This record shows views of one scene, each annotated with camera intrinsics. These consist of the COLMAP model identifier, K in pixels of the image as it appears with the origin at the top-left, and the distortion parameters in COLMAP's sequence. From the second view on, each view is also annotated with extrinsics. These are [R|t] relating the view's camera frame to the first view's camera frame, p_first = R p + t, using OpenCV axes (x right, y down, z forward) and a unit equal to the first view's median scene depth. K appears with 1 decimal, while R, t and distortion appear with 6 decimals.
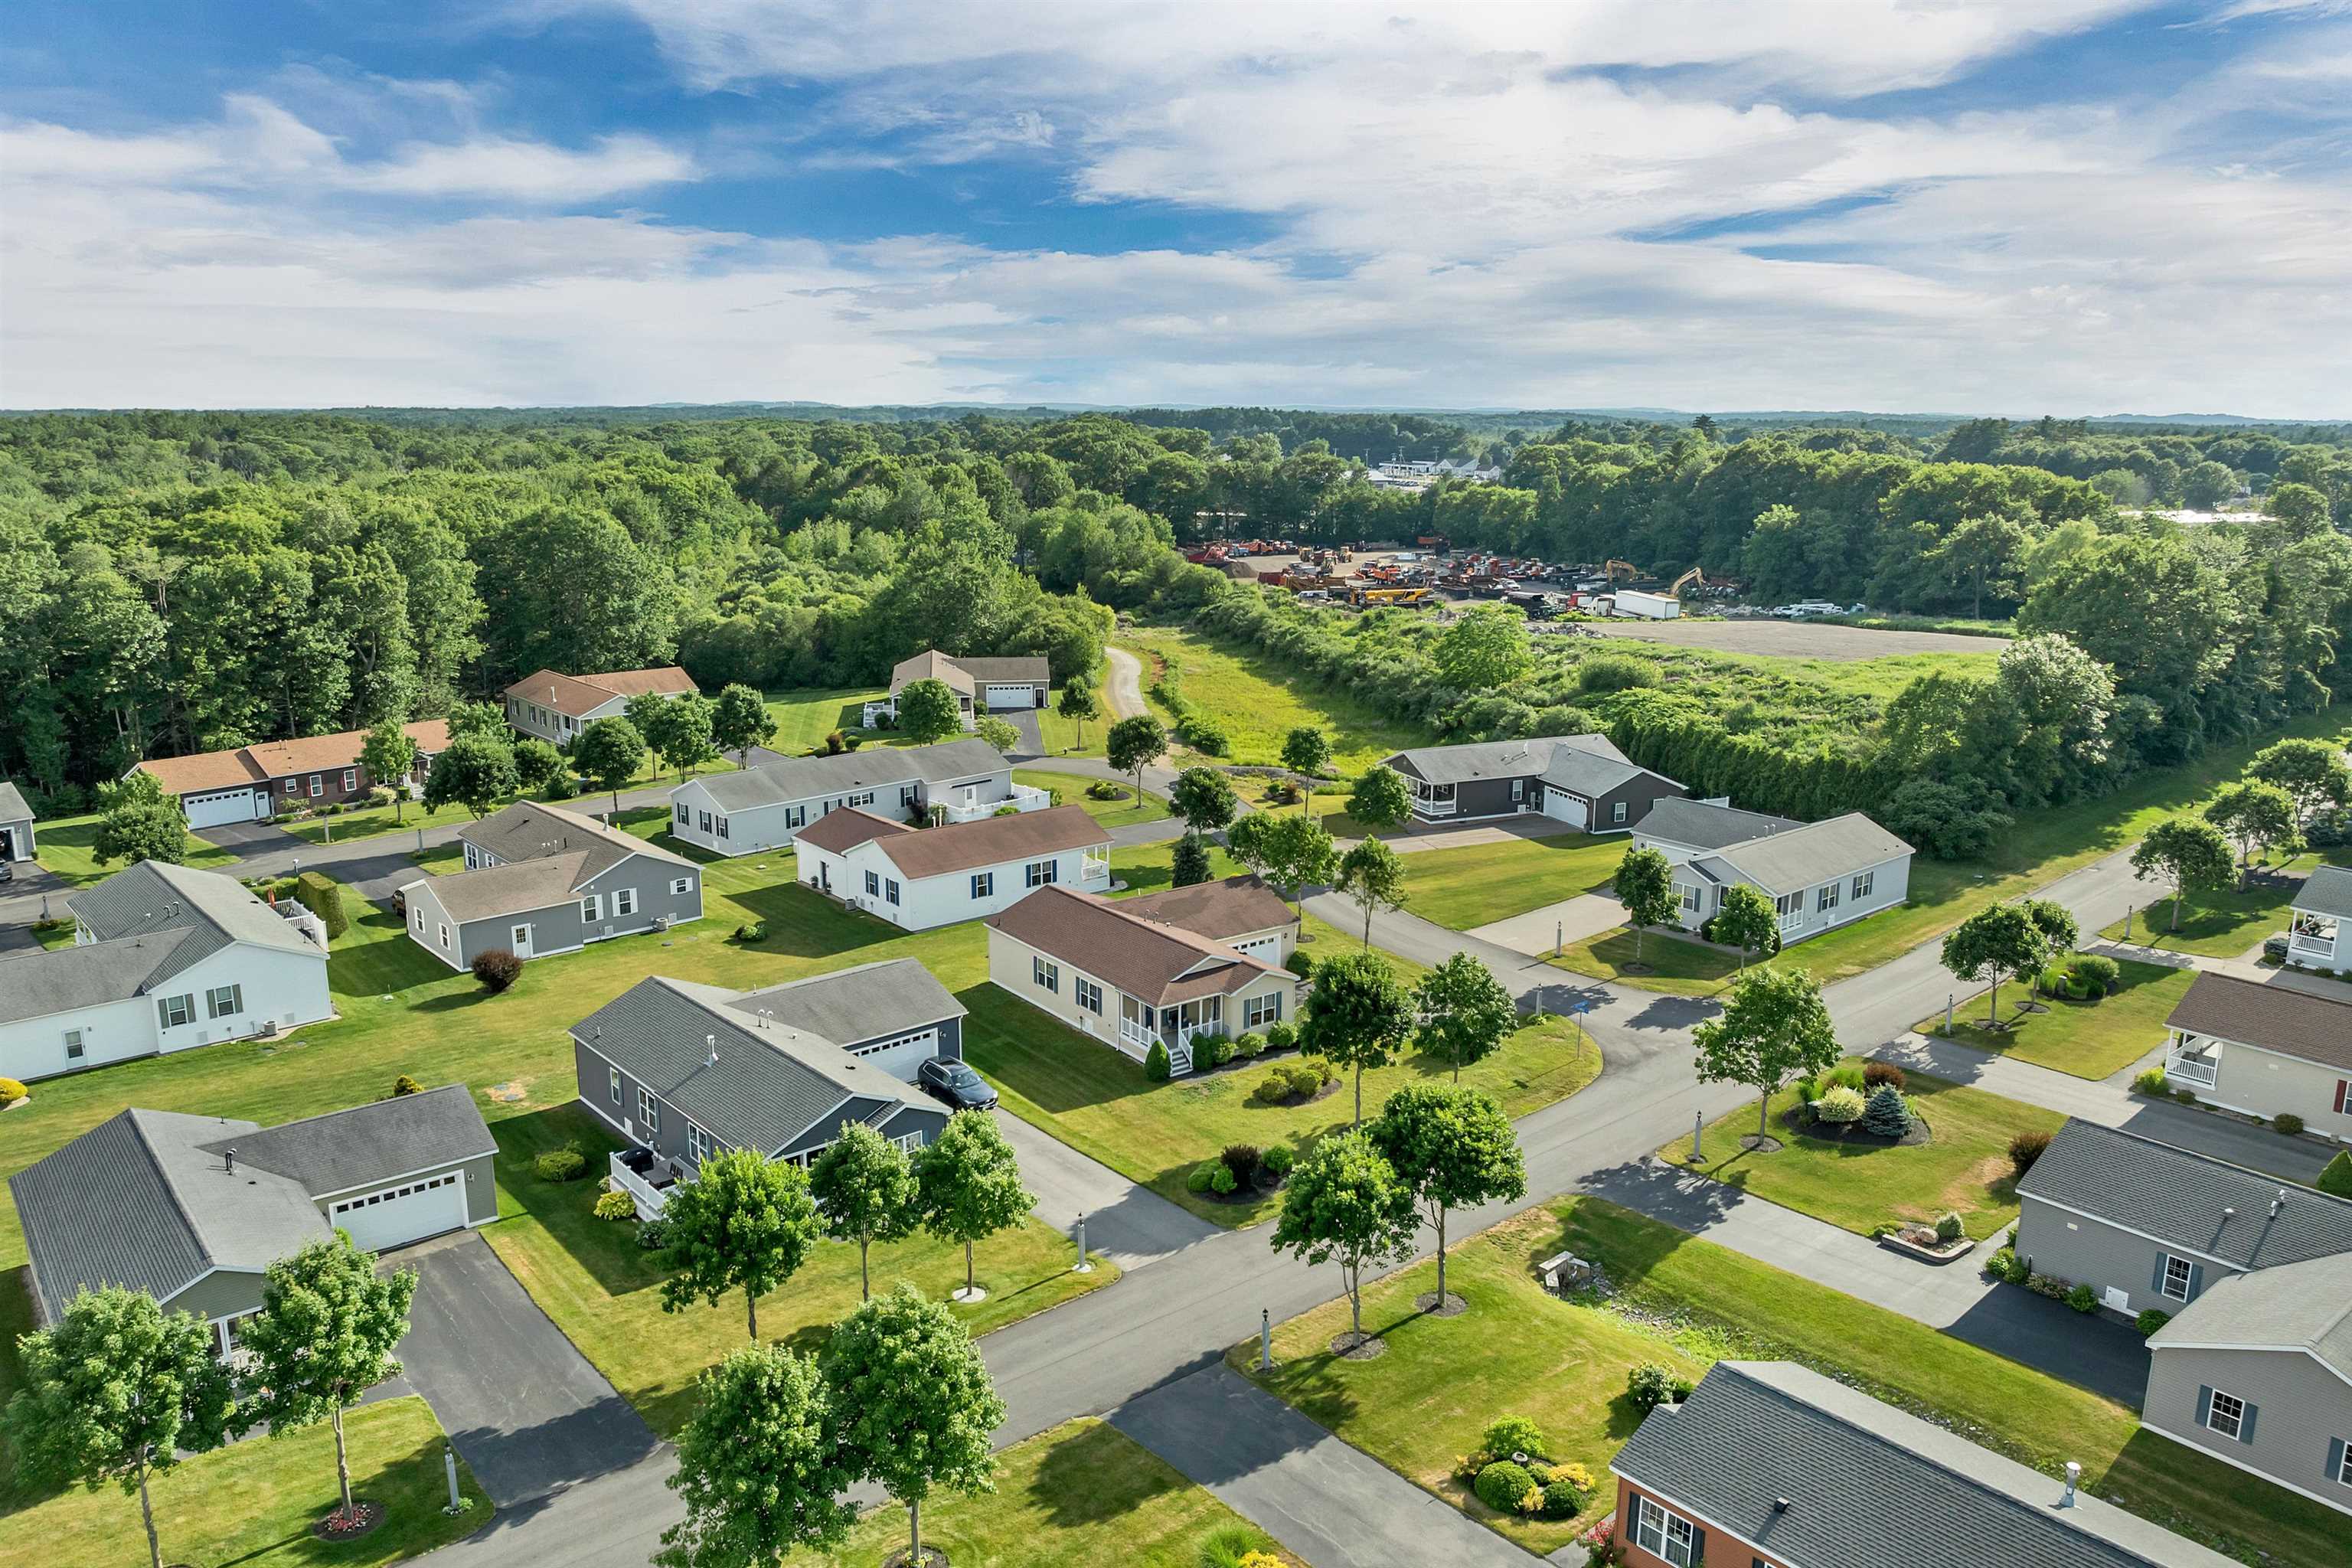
lens RADIAL K [[1652.1, 0, 1136.9], [0, 1652.1, 853.7], [0, 0, 1]] dist [-0.038488, -0.001365]
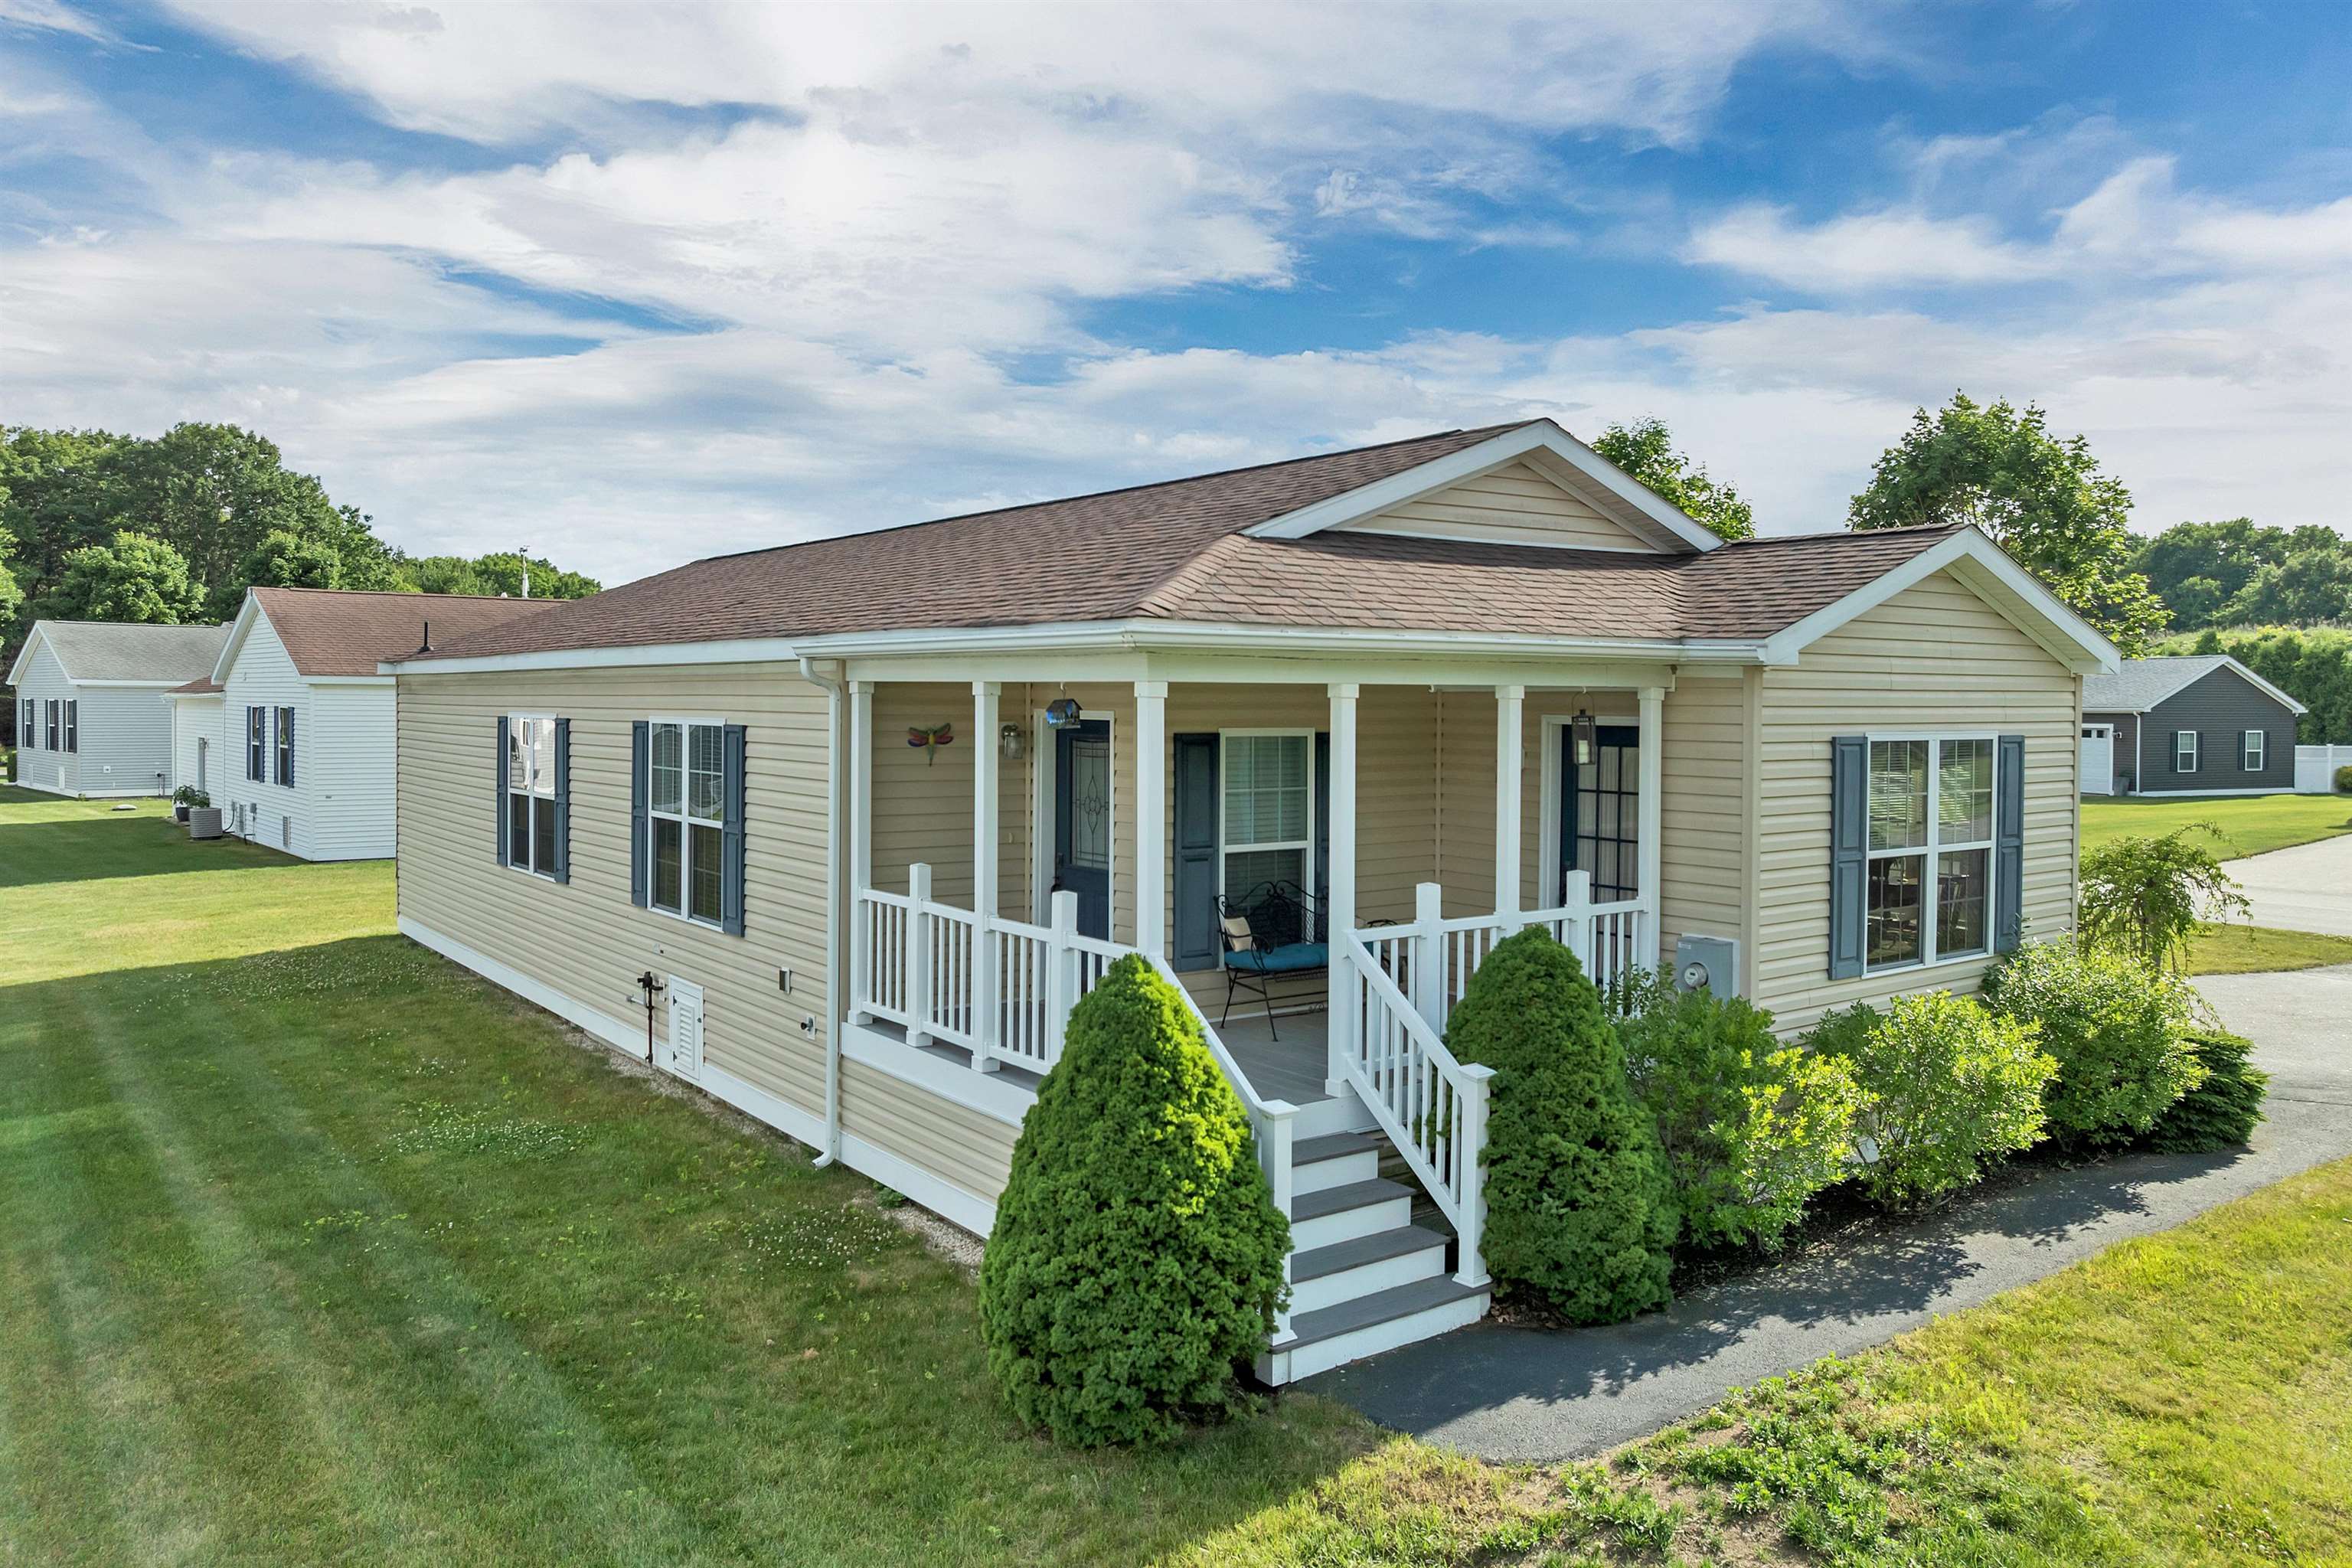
lens RADIAL K [[1663.9, 0, 1240.8], [0, 1663.9, 710.0], [0, 0, 1]] dist [0.000497, -0.037561]
pose [[0.998248, 0.015554, 0.057092, 0.009593], [-0.000891, 0.968679, -0.248314, 0.091100], [-0.059166, 0.247828, 0.966996, 0.676949]]
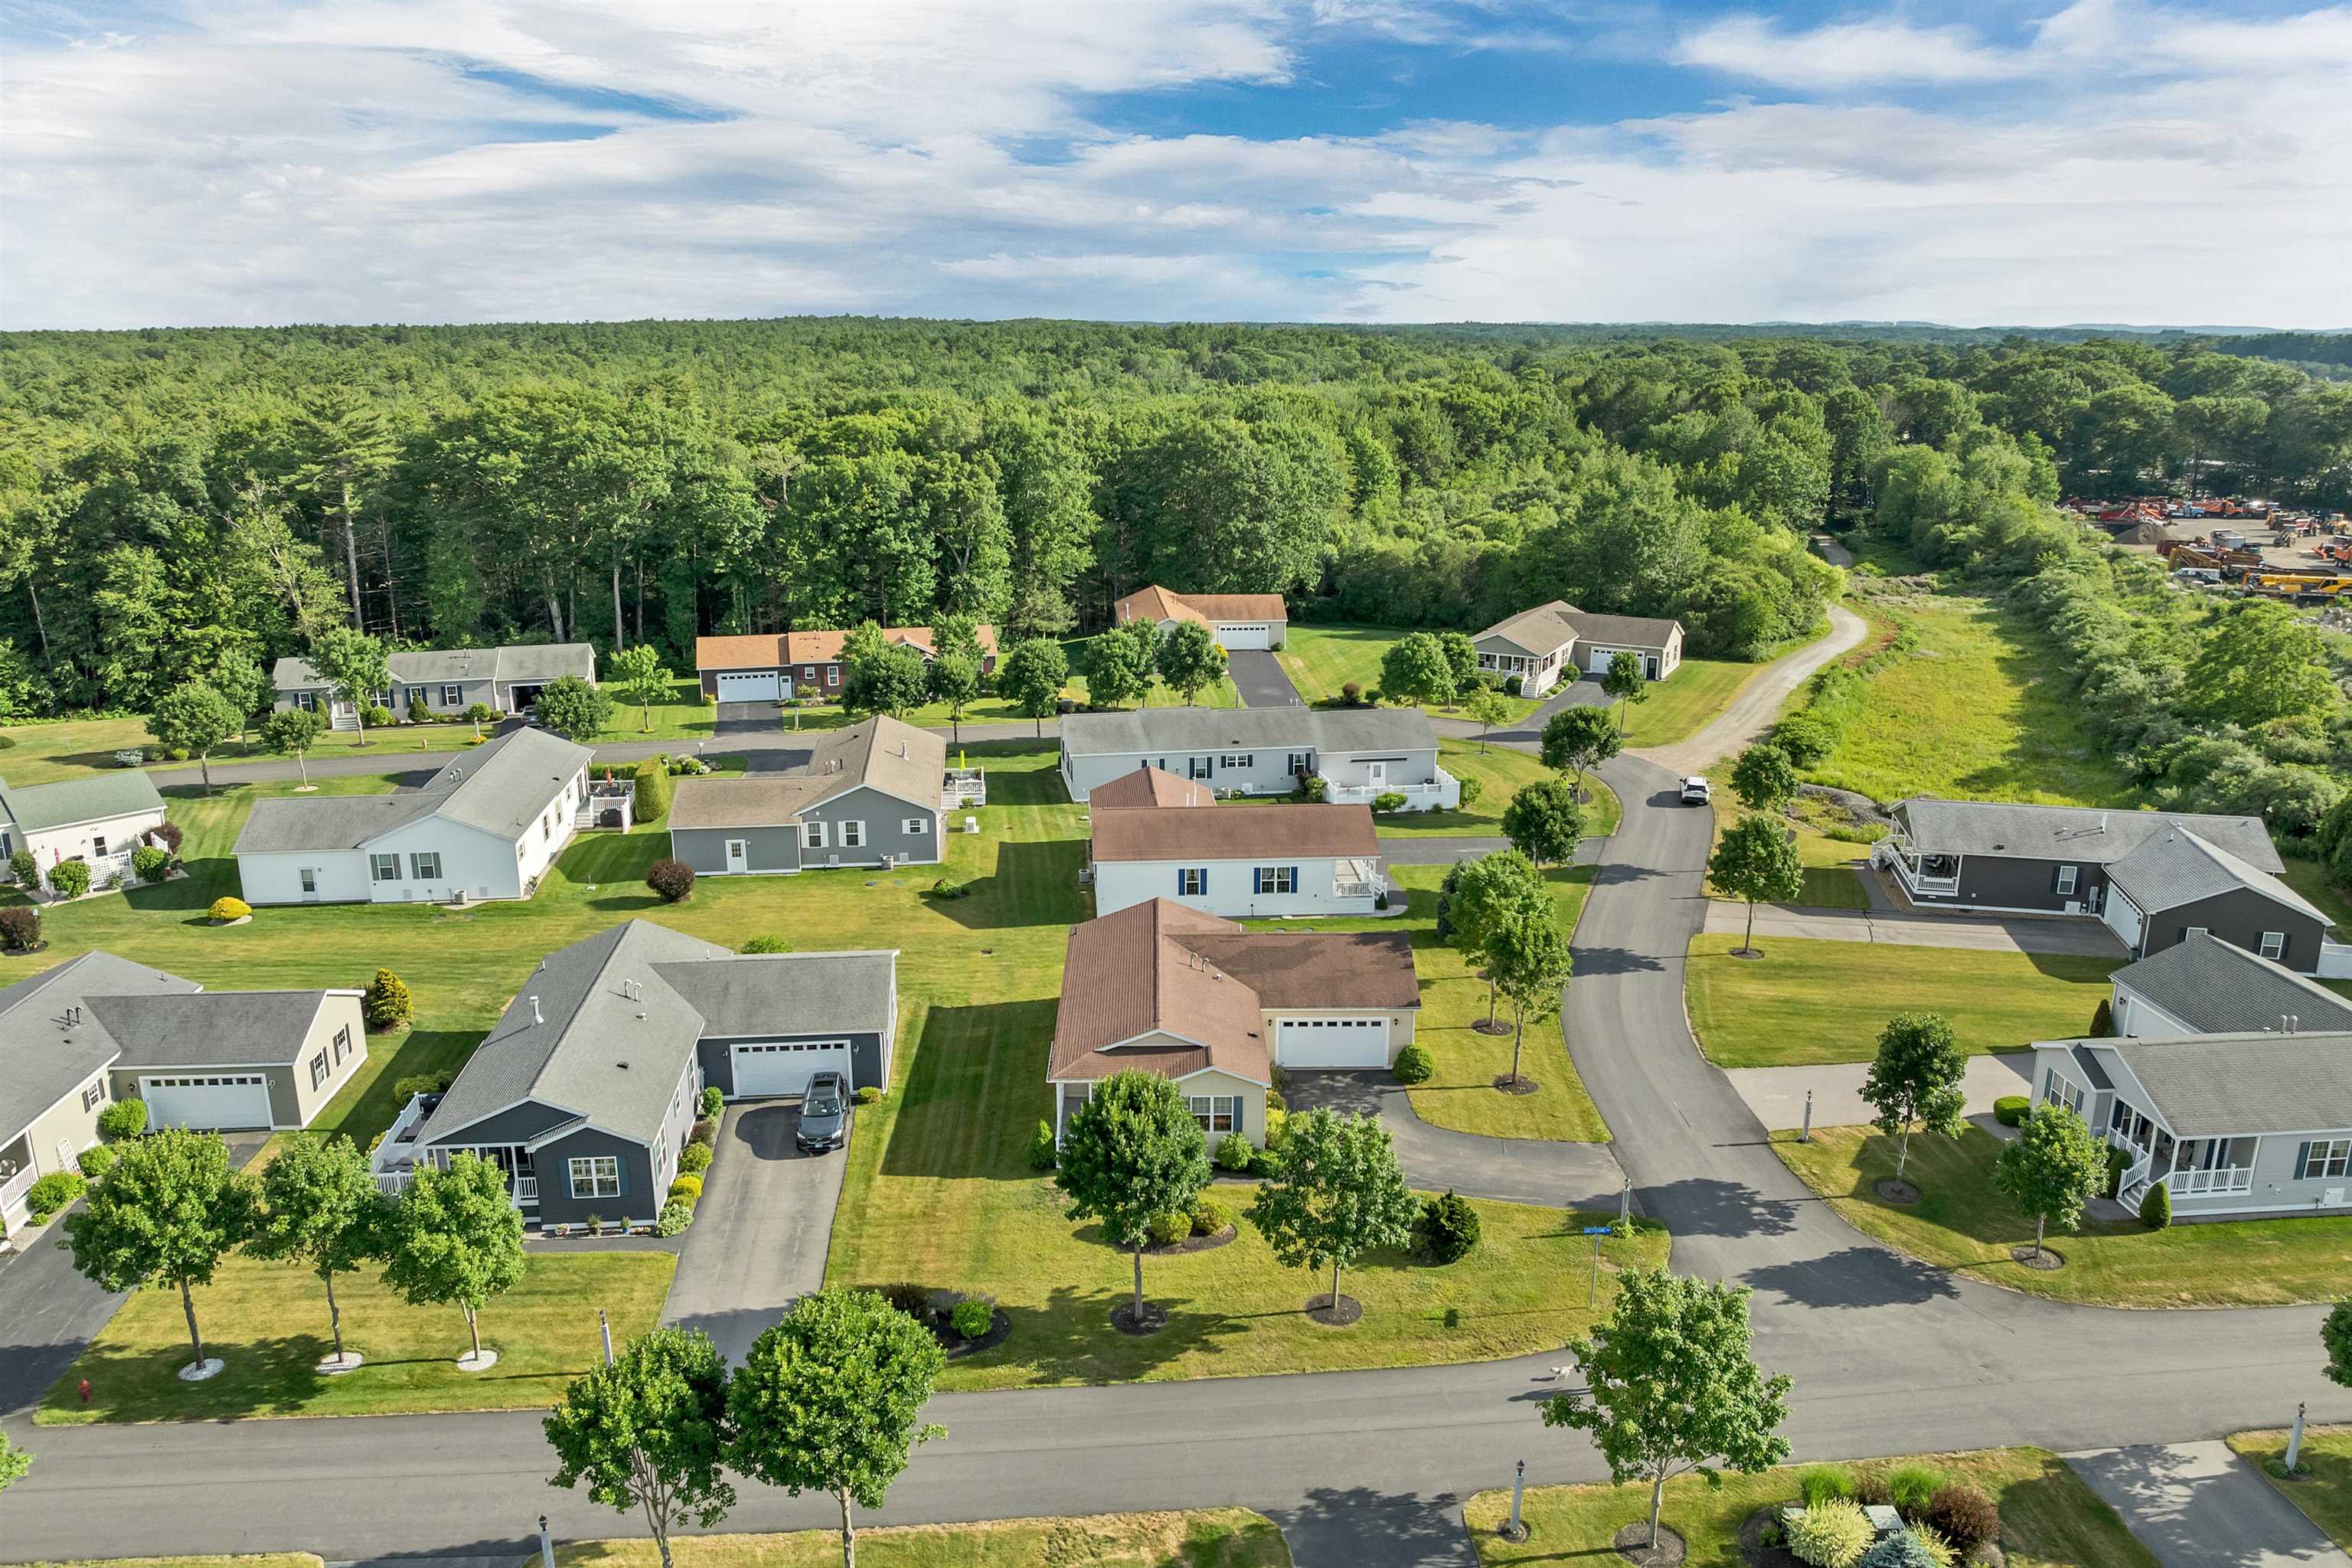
lens RADIAL K [[1663.6, 0, 1176.0], [0, 1663.6, 784.0], [0, 0, 1]] dist [-0.003502, -0.042654]
pose [[0.830733, 0.147182, -0.536861, 0.354300], [-0.144662, 0.988359, 0.047113, -0.070236], [0.537546, 0.038525, 0.842354, 0.261658]]
